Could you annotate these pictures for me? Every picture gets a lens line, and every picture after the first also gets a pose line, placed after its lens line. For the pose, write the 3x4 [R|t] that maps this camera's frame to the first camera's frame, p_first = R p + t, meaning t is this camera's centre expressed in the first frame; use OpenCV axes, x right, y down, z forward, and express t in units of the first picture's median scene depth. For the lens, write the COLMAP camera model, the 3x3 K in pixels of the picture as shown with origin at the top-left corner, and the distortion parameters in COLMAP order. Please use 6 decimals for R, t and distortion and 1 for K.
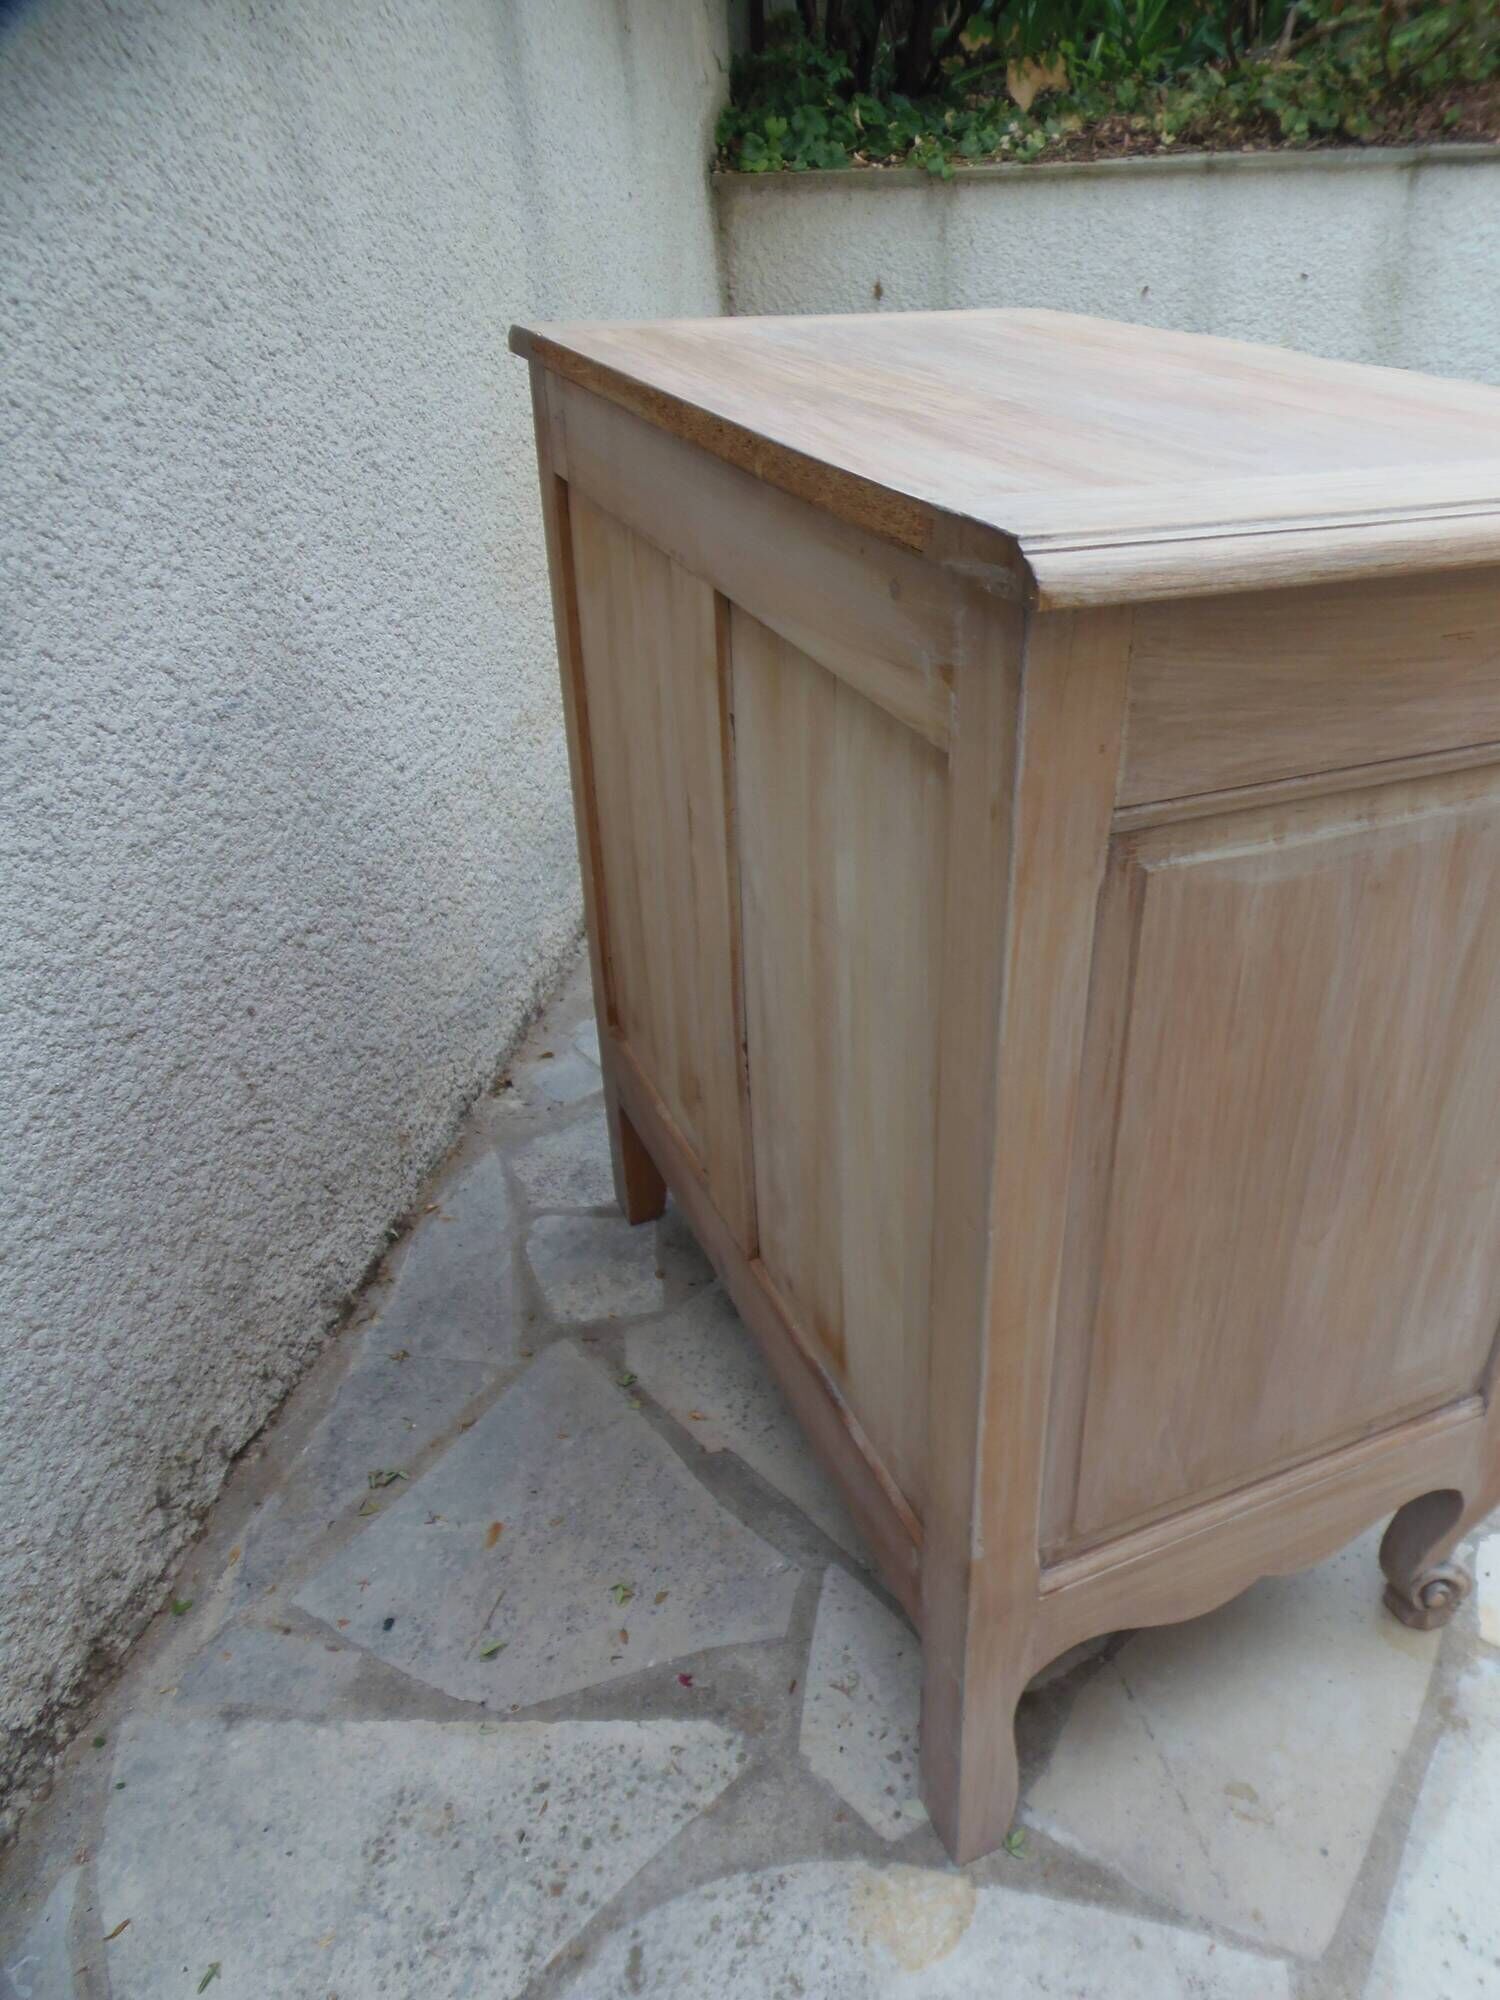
lens RADIAL K [[1516.7, 0, 859.0], [0, 1516.7, 1055.6], [0, 0, 1]] dist [-0.092220, 0.066616]
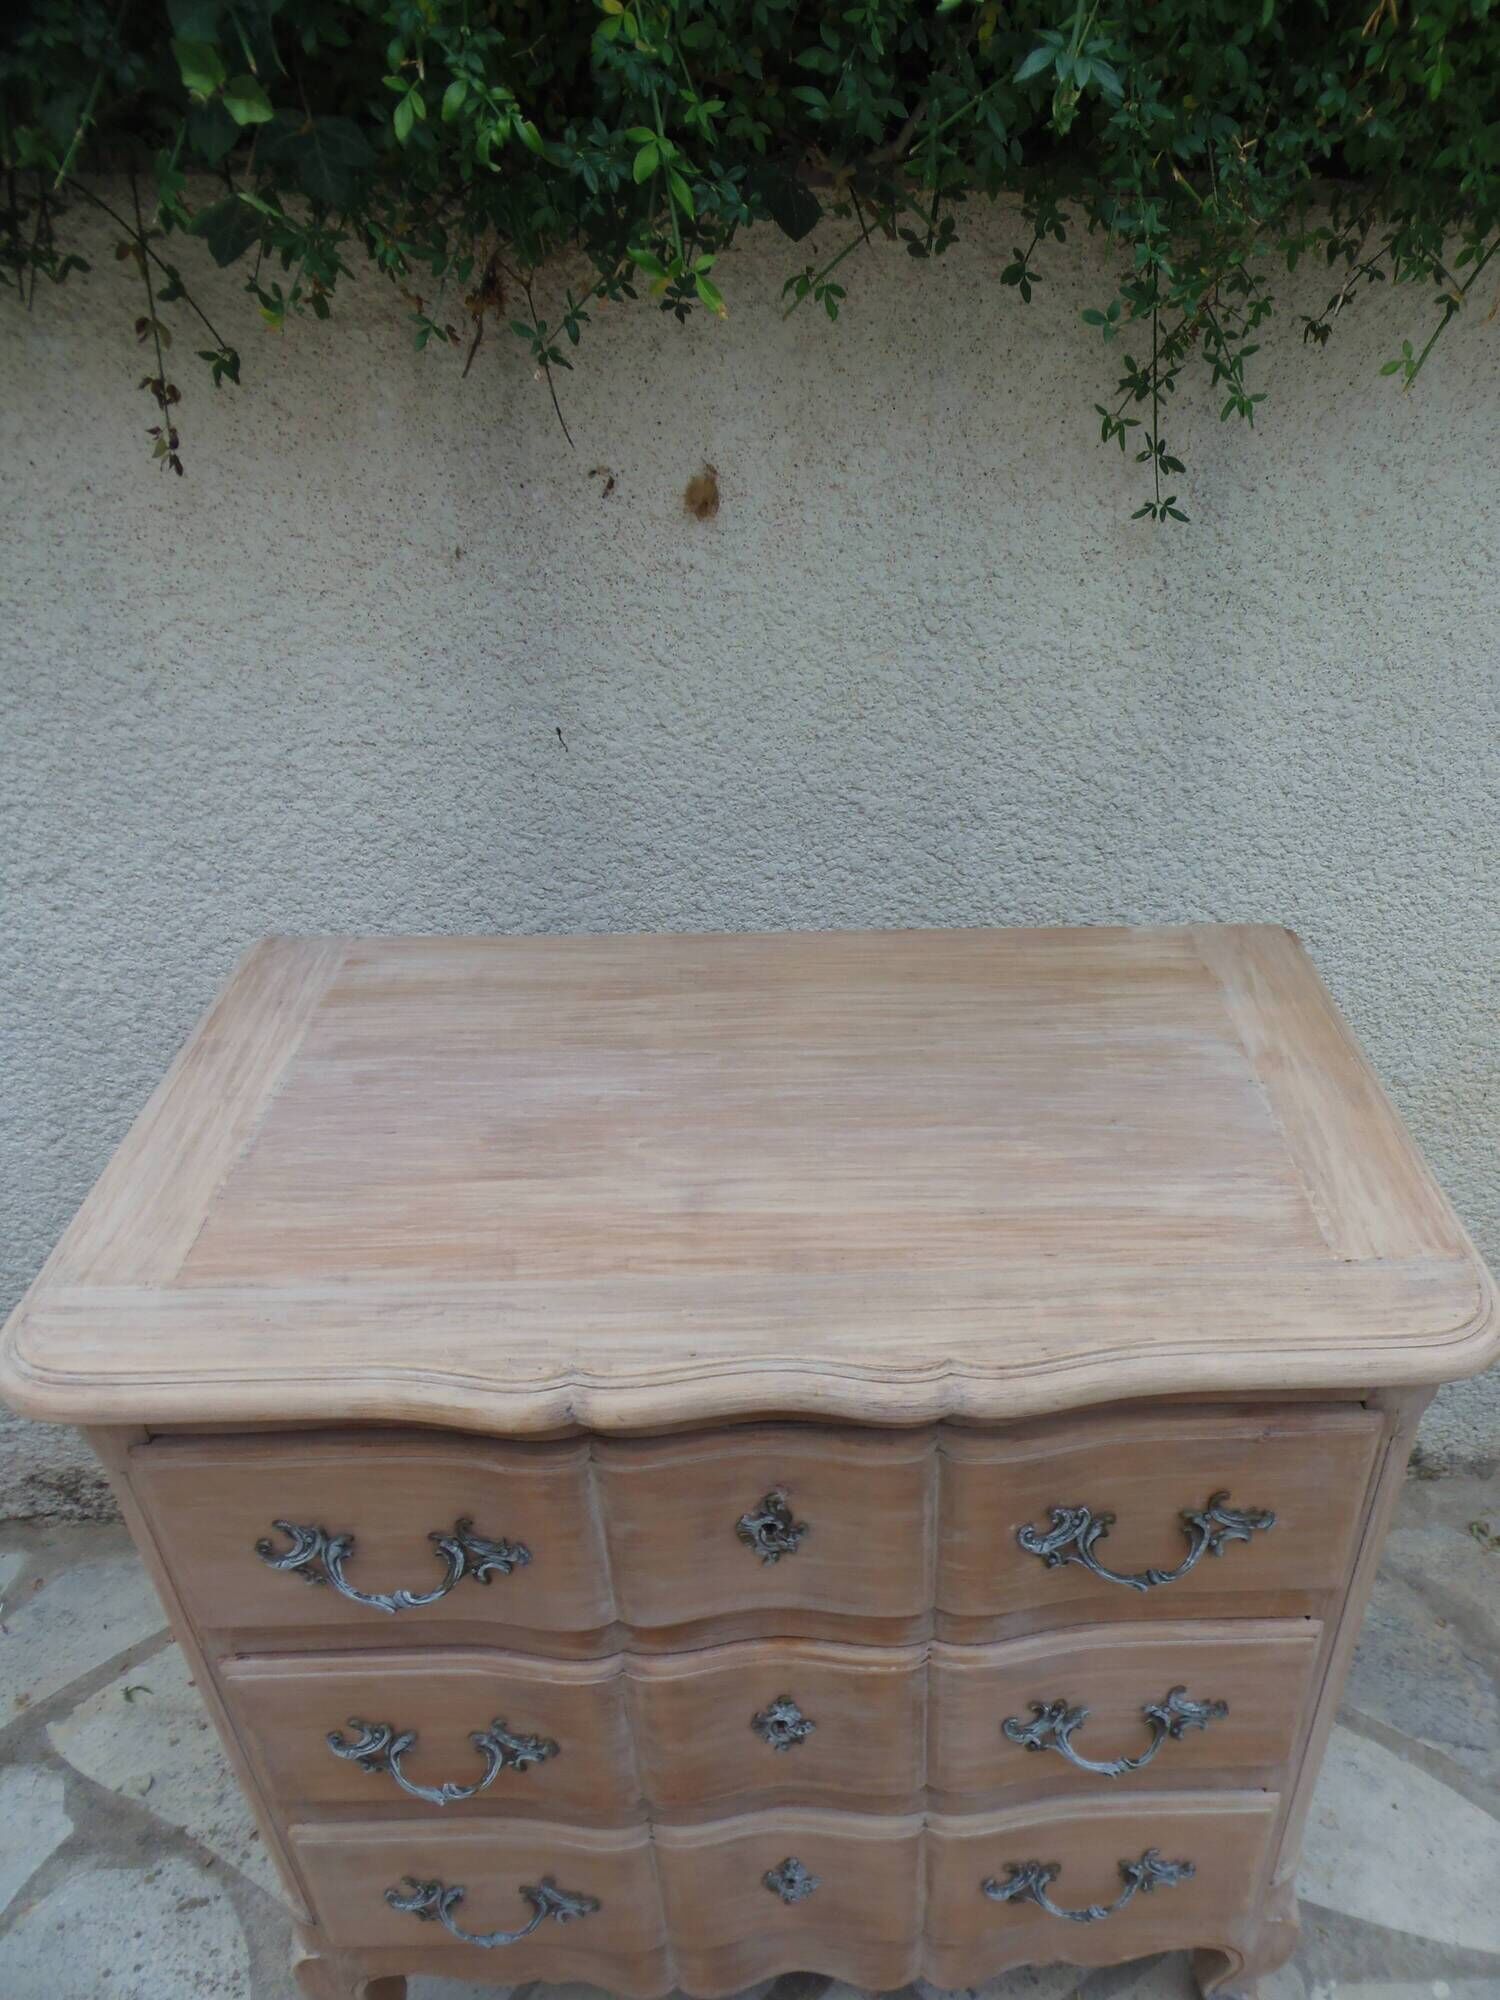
lens RADIAL K [[1430.3, 0, 853.3], [0, 1430.3, 1063.6], [0, 0, 1]] dist [-0.010204, -0.012689]
pose [[0.191323, 0.530923, -0.825540, 0.601540], [-0.512859, 0.771204, 0.377121, -0.781202], [0.836882, 0.351233, 0.419838, 0.562876]]
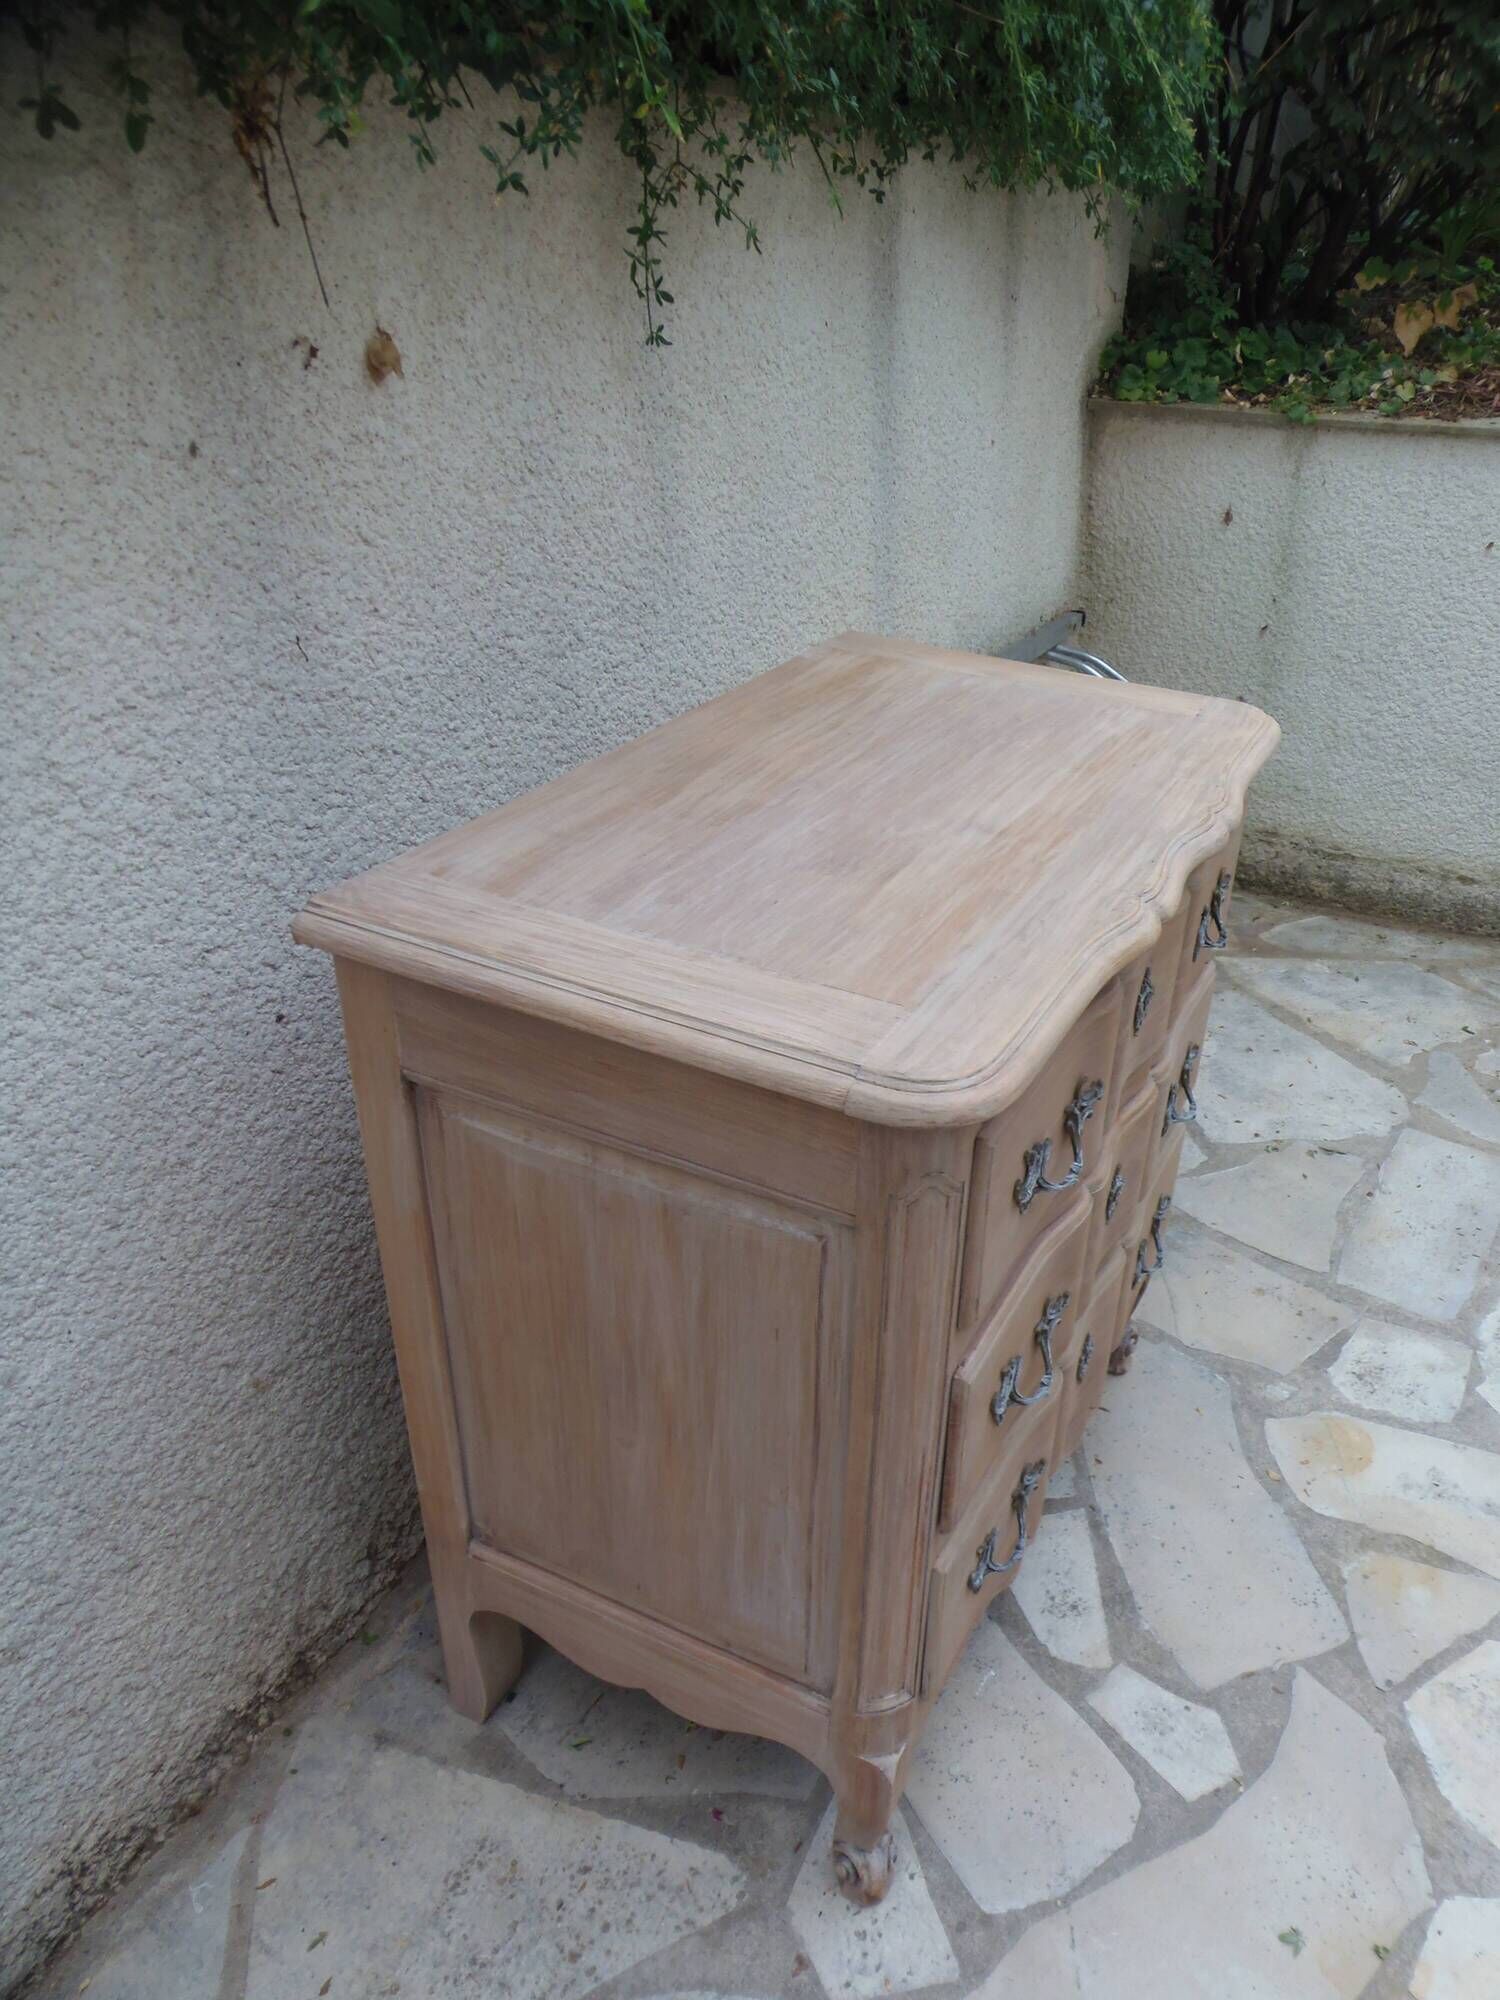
lens RADIAL K [[1475.0, 0, 817.8], [0, 1475.0, 1061.5], [0, 0, 1]] dist [-0.005401, -0.042271]
pose [[0.951584, 0.176390, -0.251741, 0.156388], [-0.179562, 0.983691, 0.010506, -0.217454], [0.249488, 0.035206, 0.967738, -0.168976]]
